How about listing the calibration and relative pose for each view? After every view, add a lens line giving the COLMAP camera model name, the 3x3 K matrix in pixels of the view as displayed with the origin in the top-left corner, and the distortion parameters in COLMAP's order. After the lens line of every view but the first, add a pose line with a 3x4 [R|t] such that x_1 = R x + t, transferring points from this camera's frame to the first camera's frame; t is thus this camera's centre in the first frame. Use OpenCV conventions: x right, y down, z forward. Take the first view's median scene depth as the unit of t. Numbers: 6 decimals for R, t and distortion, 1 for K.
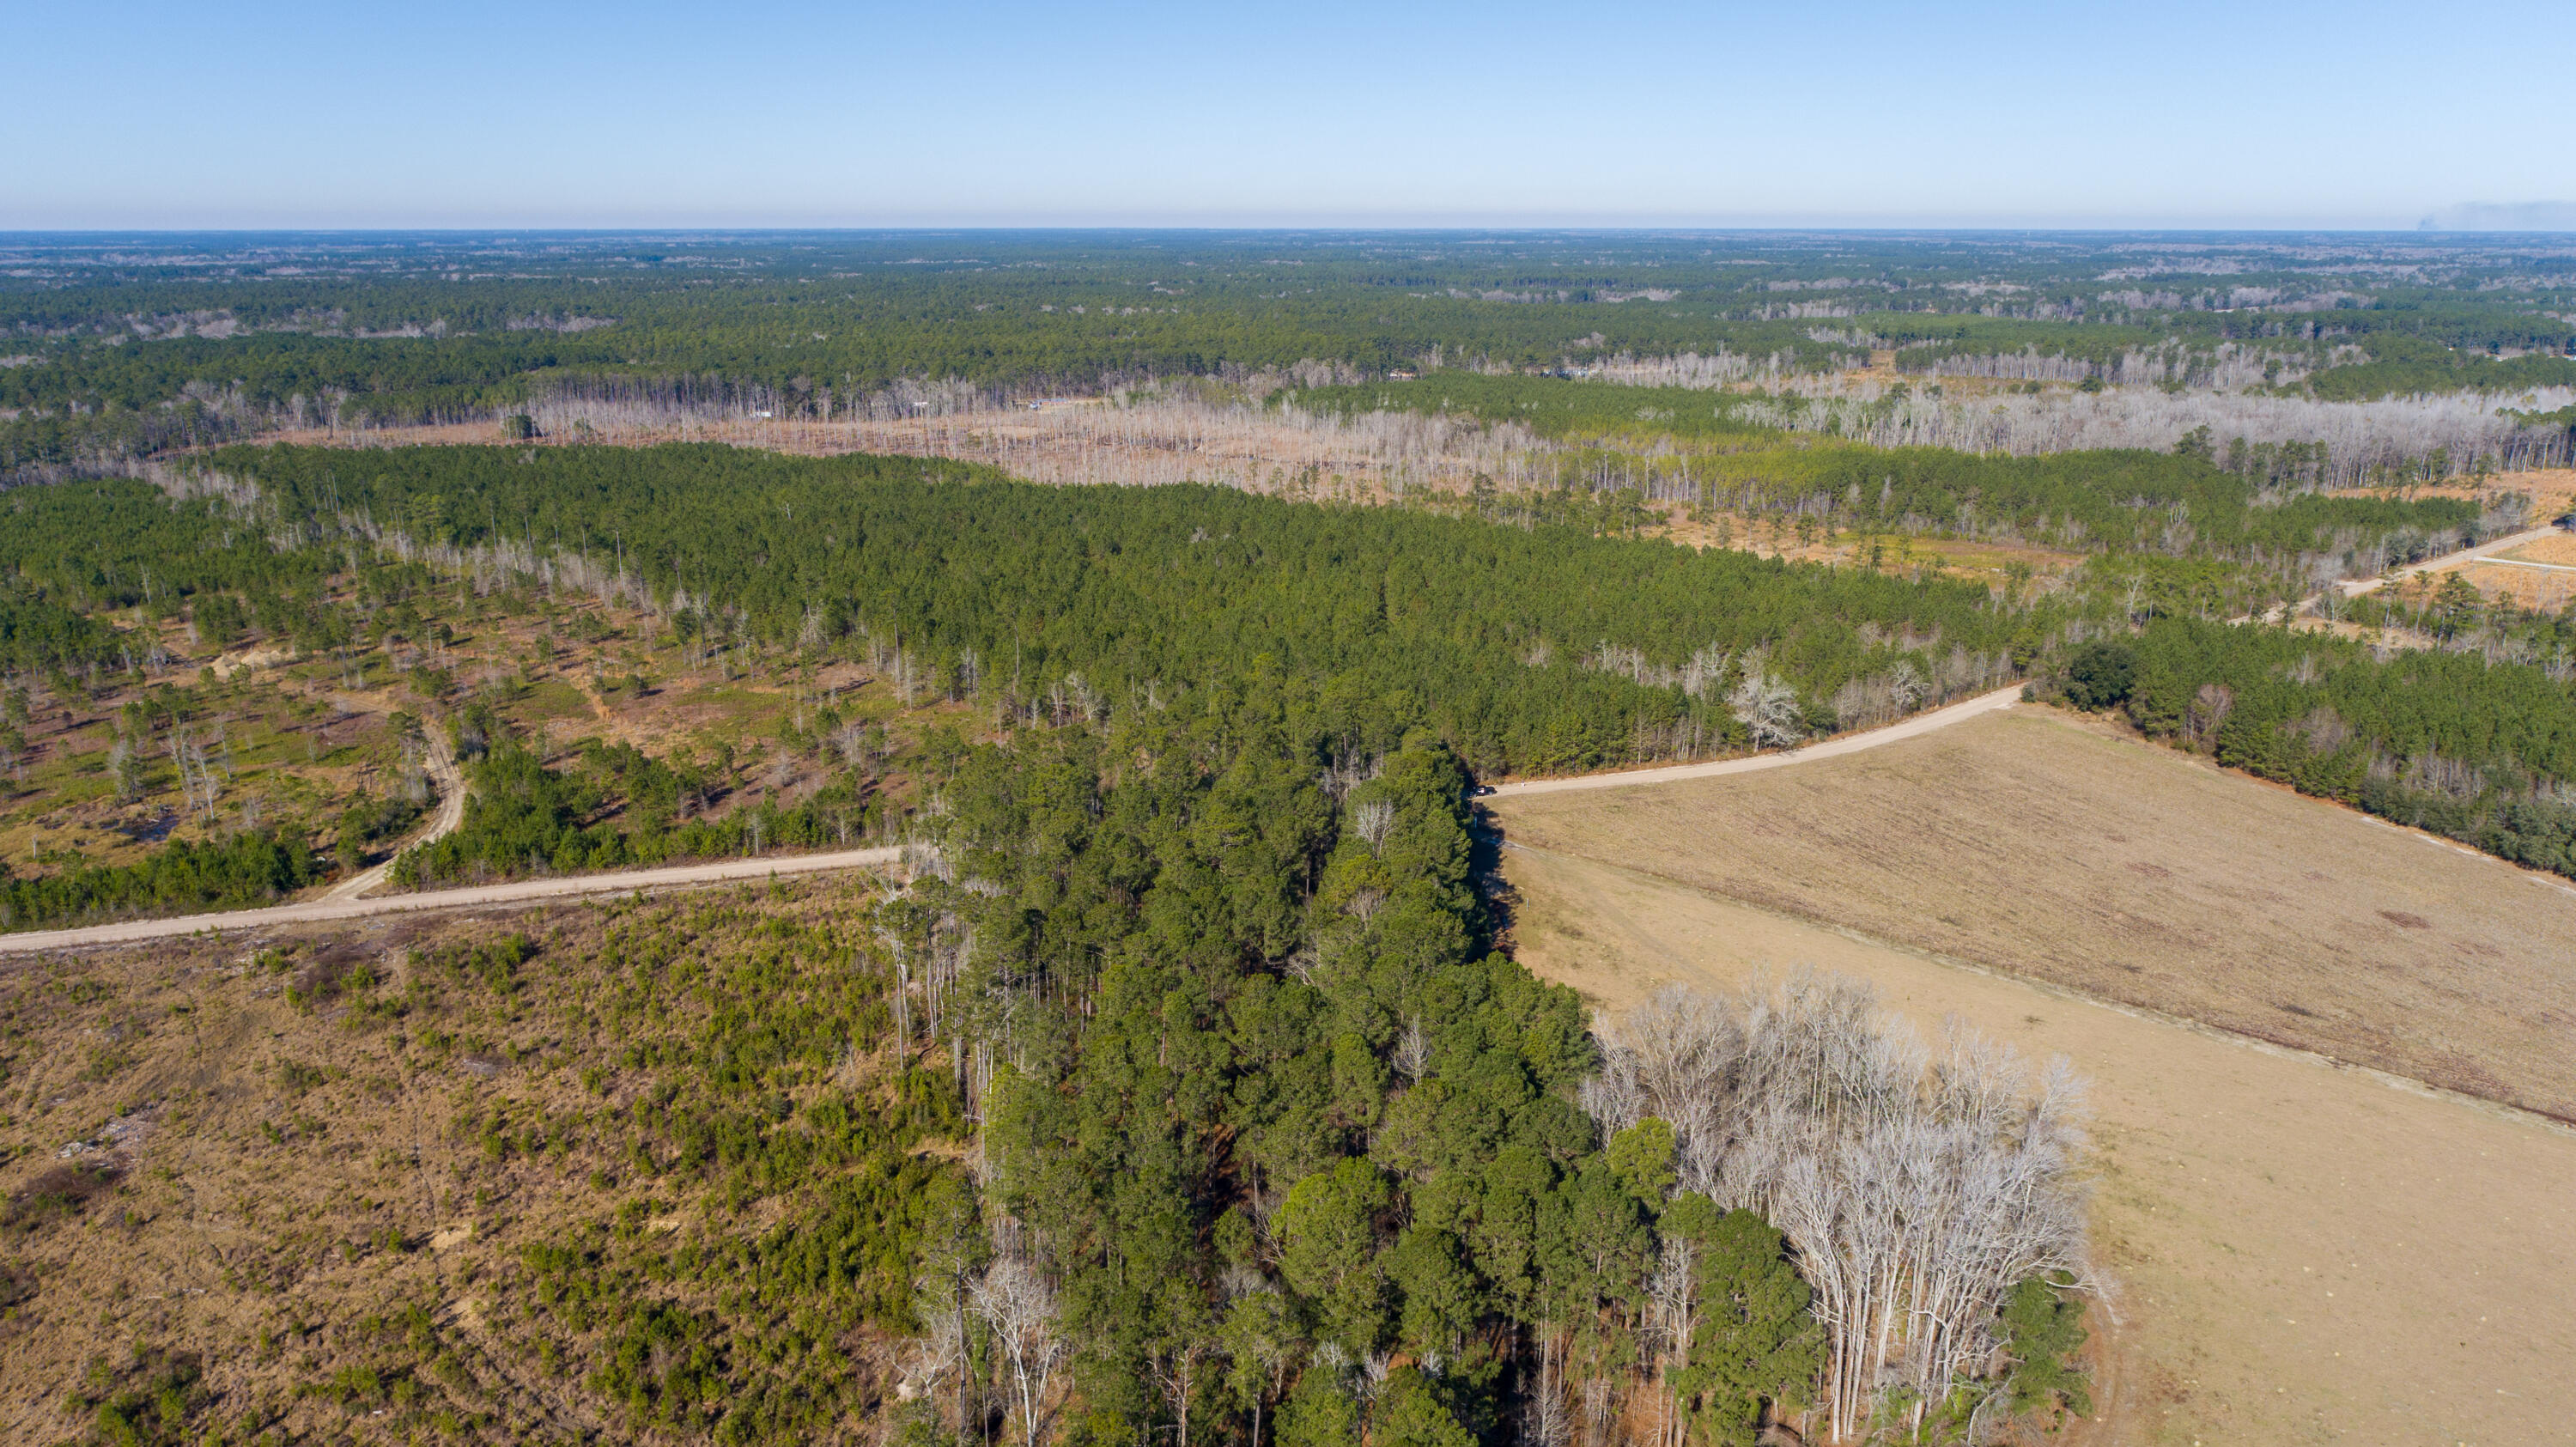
lens RADIAL K [[1735.7, 0, 1271.4], [0, 1735.7, 723.8], [0, 0, 1]] dist [-0.013719, 0.010683]
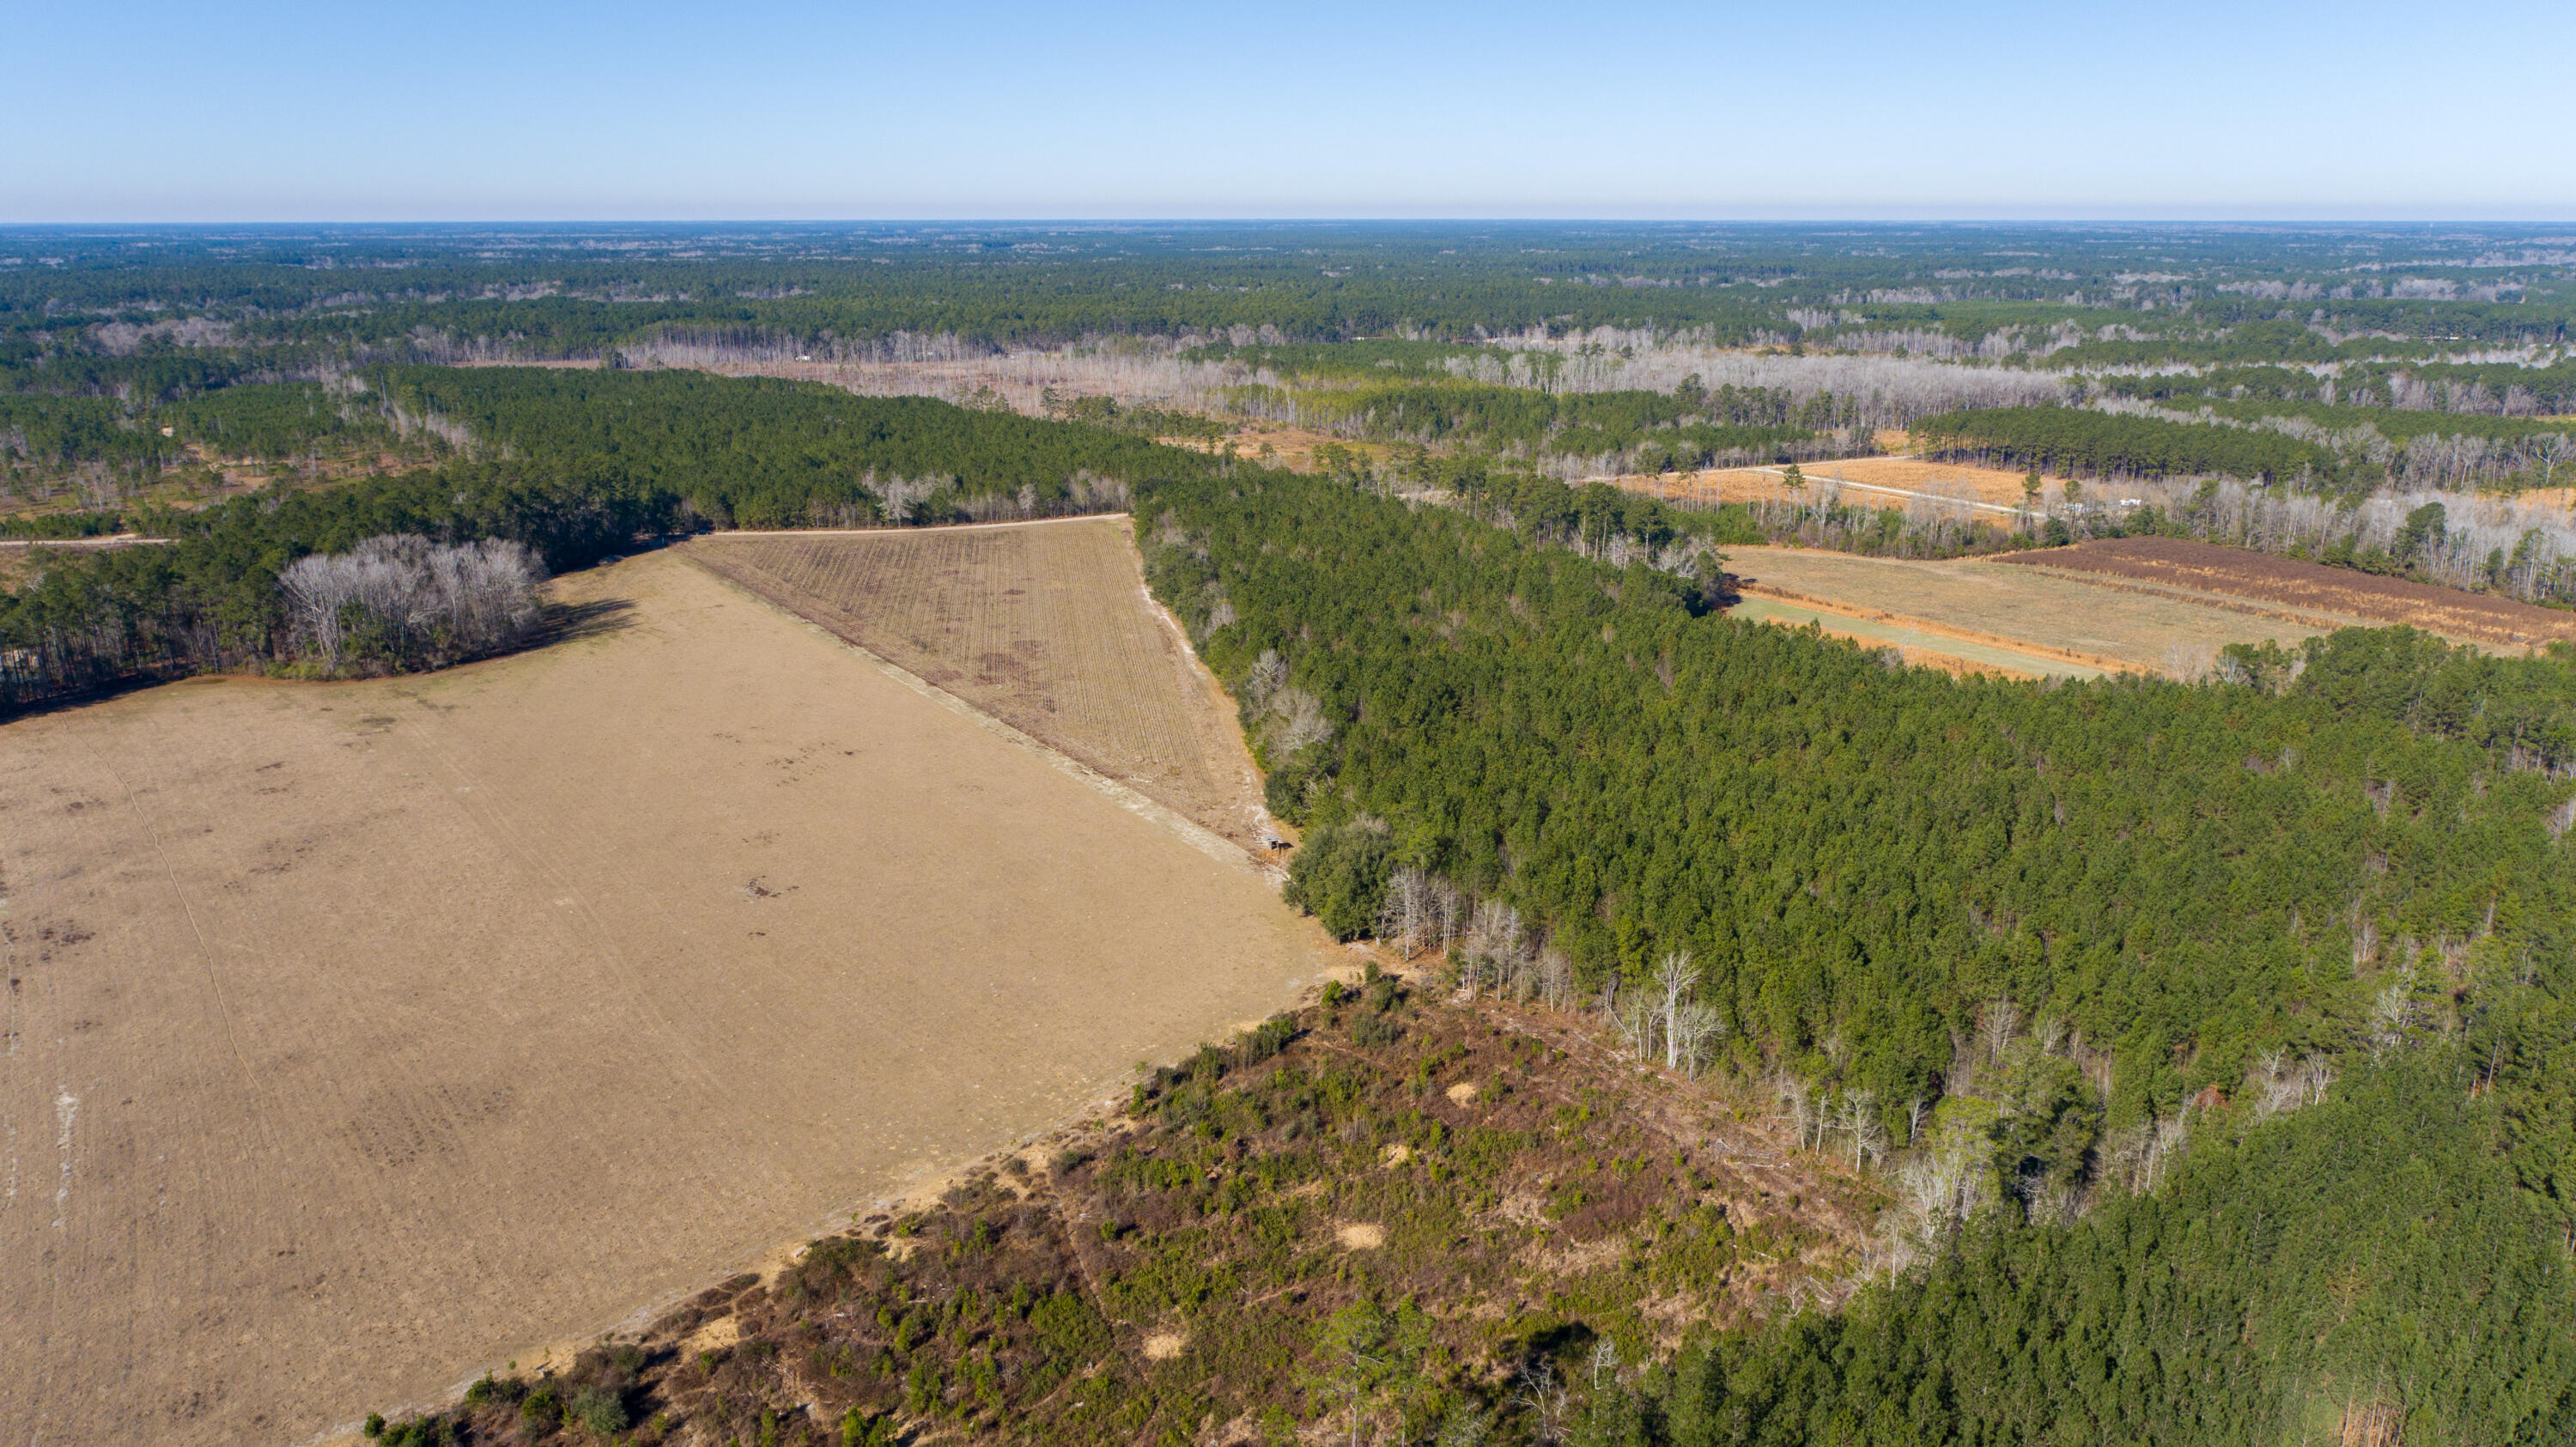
lens RADIAL K [[1735.7, 0, 1271.4], [0, 1735.7, 723.8], [0, 0, 1]] dist [-0.013719, 0.010683]
pose [[0.970924, 0.066675, -0.229915, 0.423066], [-0.065608, 0.997770, 0.012290, 0.066779], [0.230221, 0.003152, 0.973133, -0.225651]]
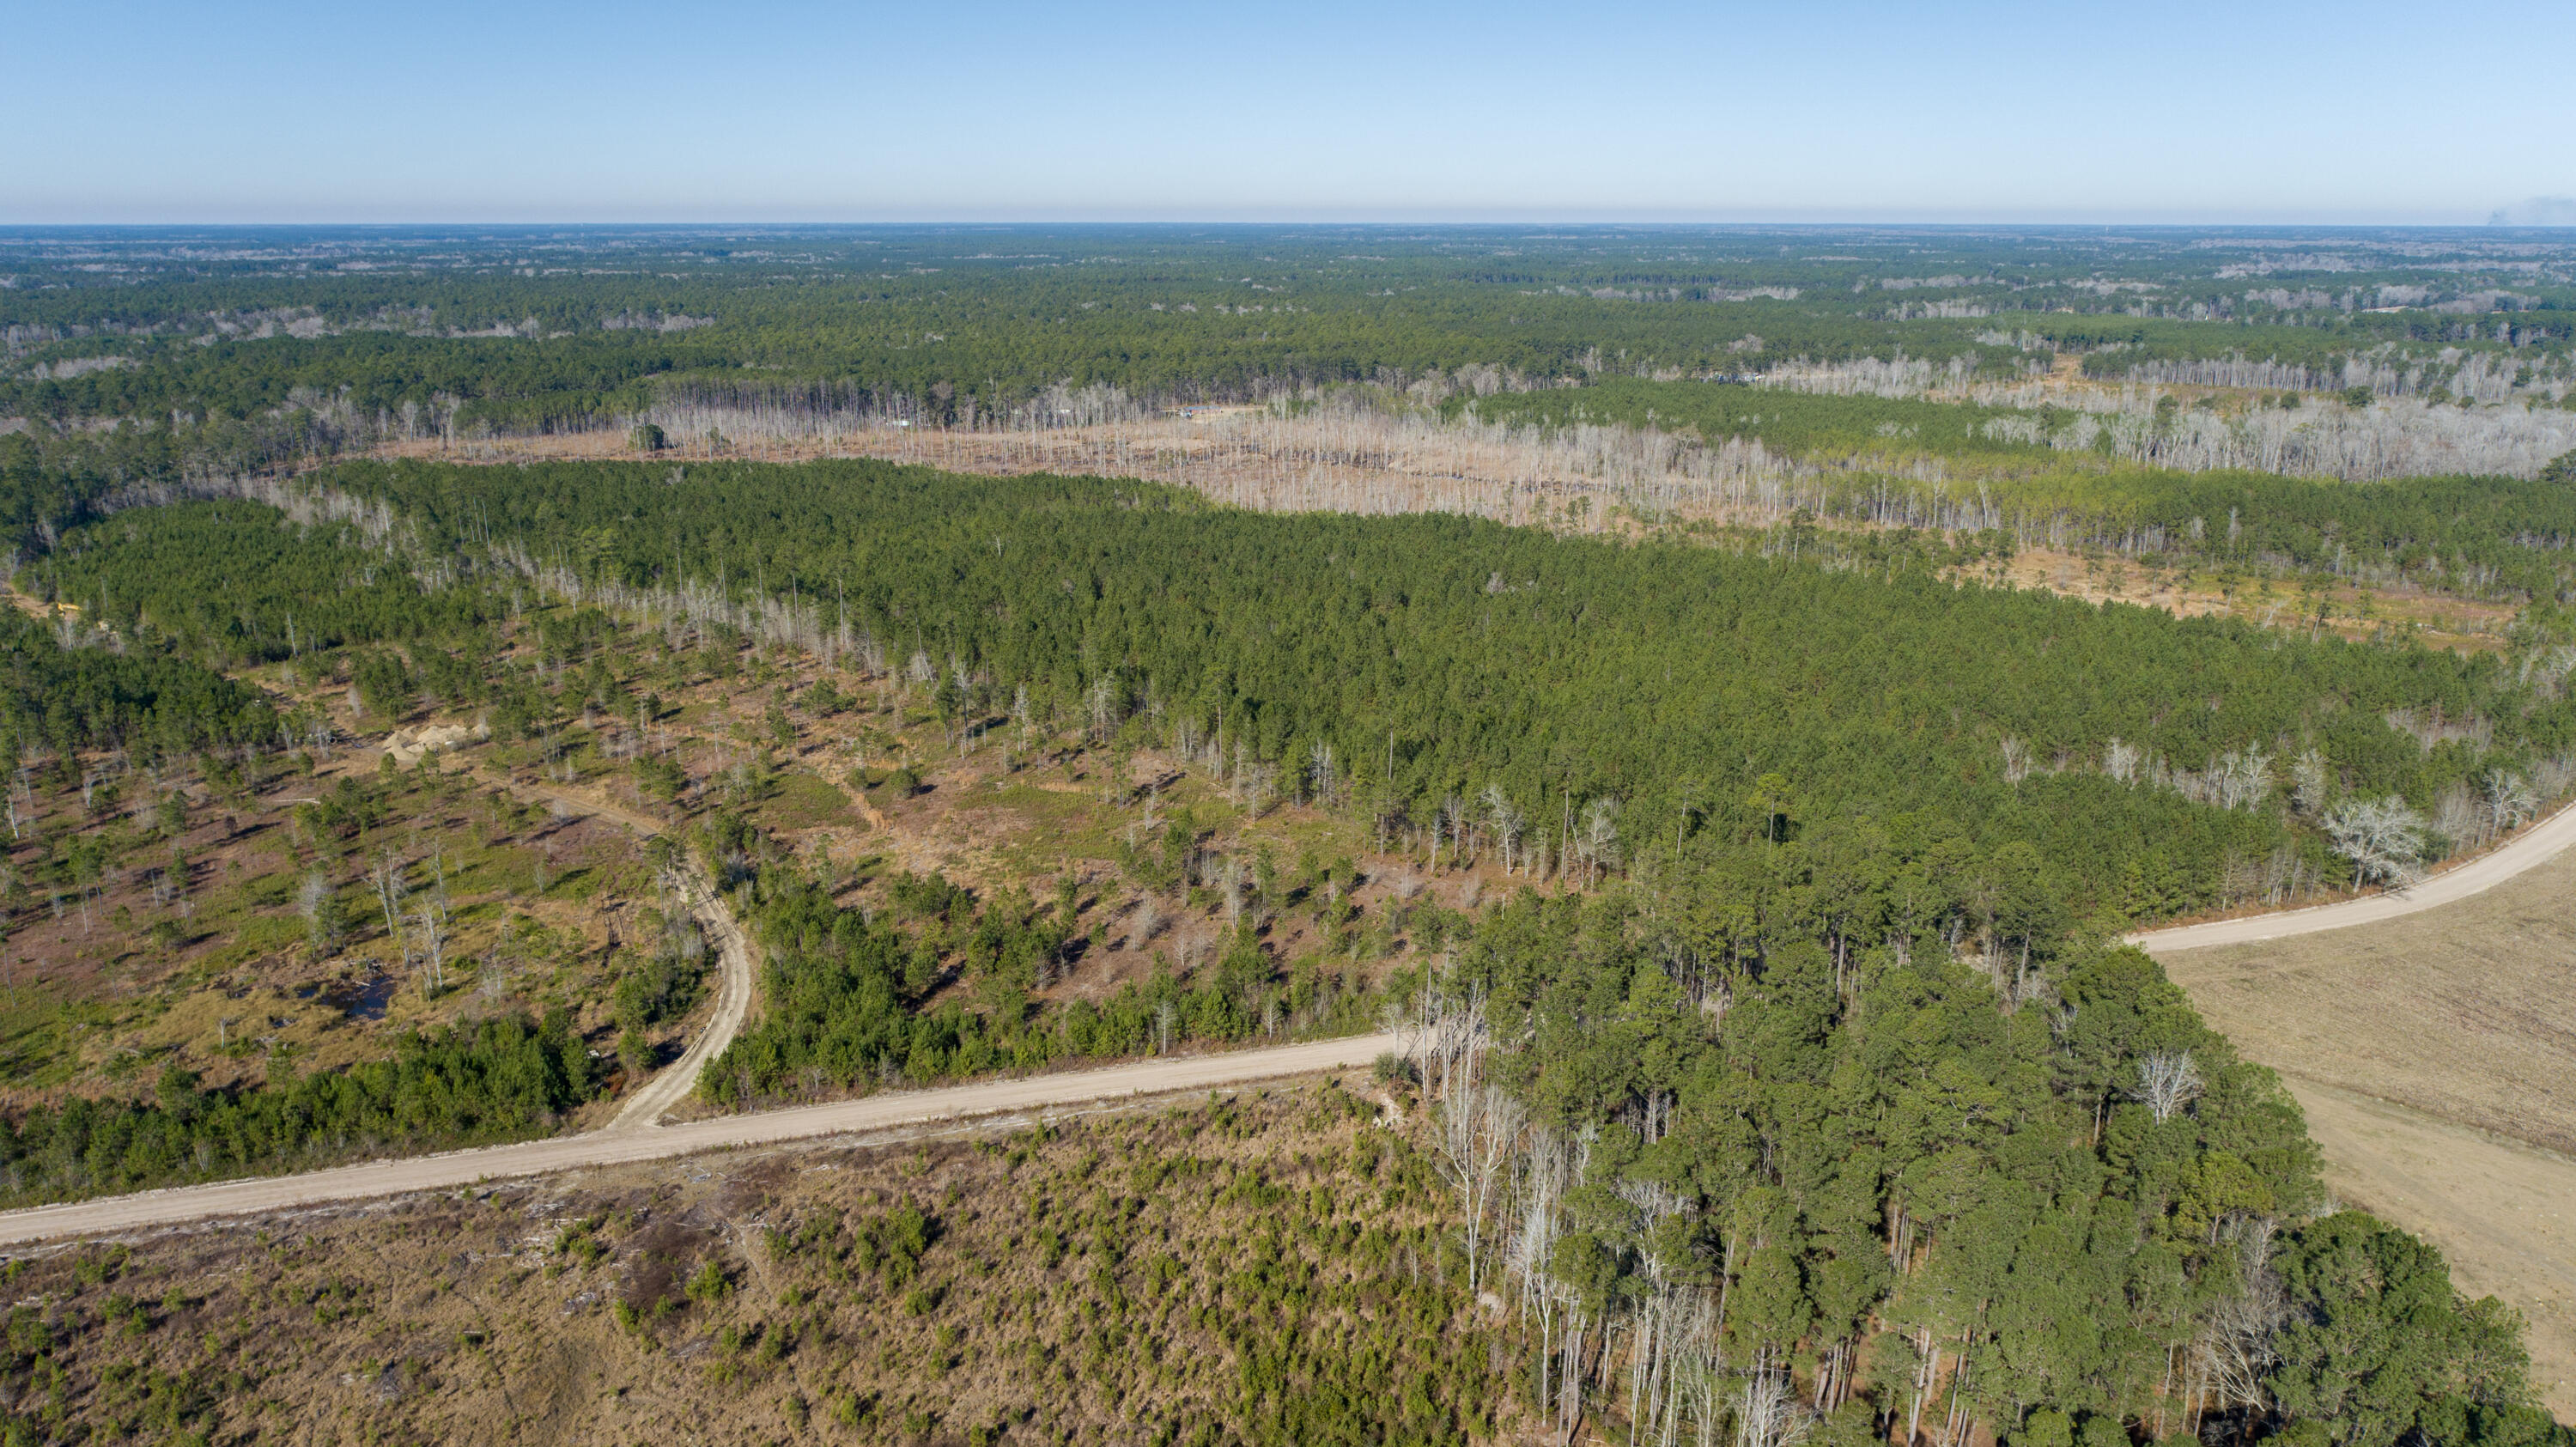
lens RADIAL K [[1735.7, 0, 1271.4], [0, 1735.7, 723.8], [0, 0, 1]] dist [-0.013719, 0.010683]
pose [[0.999701, 0.007152, -0.023390, -0.080540], [-0.007084, 0.999970, 0.002982, -0.024462], [0.023410, -0.002815, 0.999722, 0.084391]]
